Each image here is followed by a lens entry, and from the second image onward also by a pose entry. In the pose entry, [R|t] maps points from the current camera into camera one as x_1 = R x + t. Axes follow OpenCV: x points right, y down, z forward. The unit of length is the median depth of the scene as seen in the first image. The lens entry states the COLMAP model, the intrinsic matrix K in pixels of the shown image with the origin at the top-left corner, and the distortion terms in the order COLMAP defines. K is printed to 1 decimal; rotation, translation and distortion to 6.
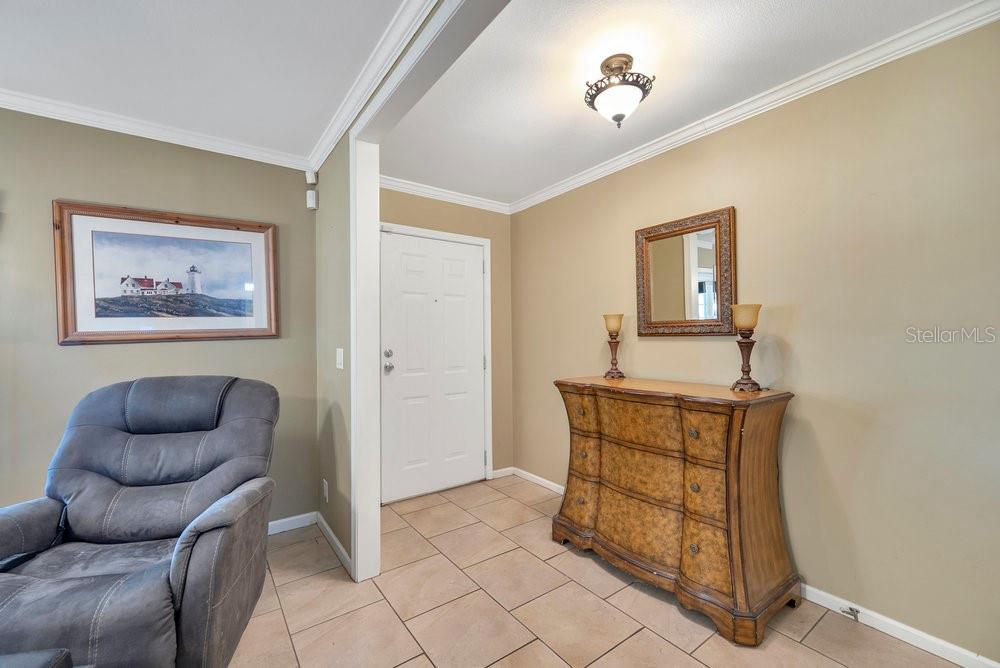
lens RADIAL K [[401.5, 0, 490.2], [0, 401.5, 328.5], [0, 0, 1]] dist [-0.008973, 0.000440]
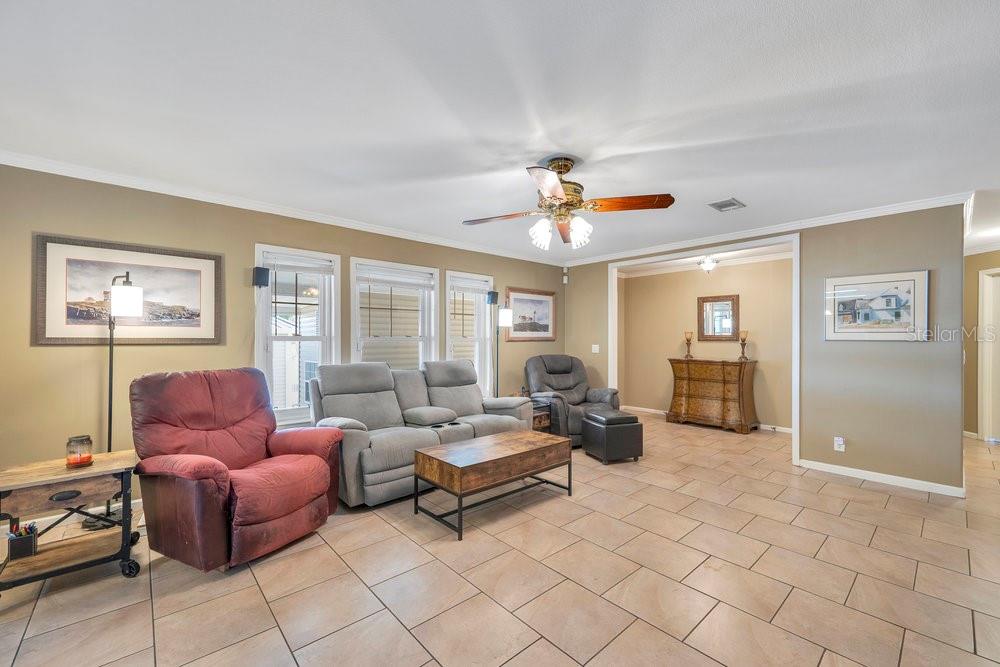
lens RADIAL K [[401.5, 0, 506.3], [0, 401.5, 340.4], [0, 0, 1]] dist [-0.008973, 0.000440]
pose [[0.991039, 0.008157, 0.133323, -1.340996], [-0.010952, 0.999735, 0.020244, -0.025090], [-0.133122, -0.021523, 0.990866, -1.523555]]
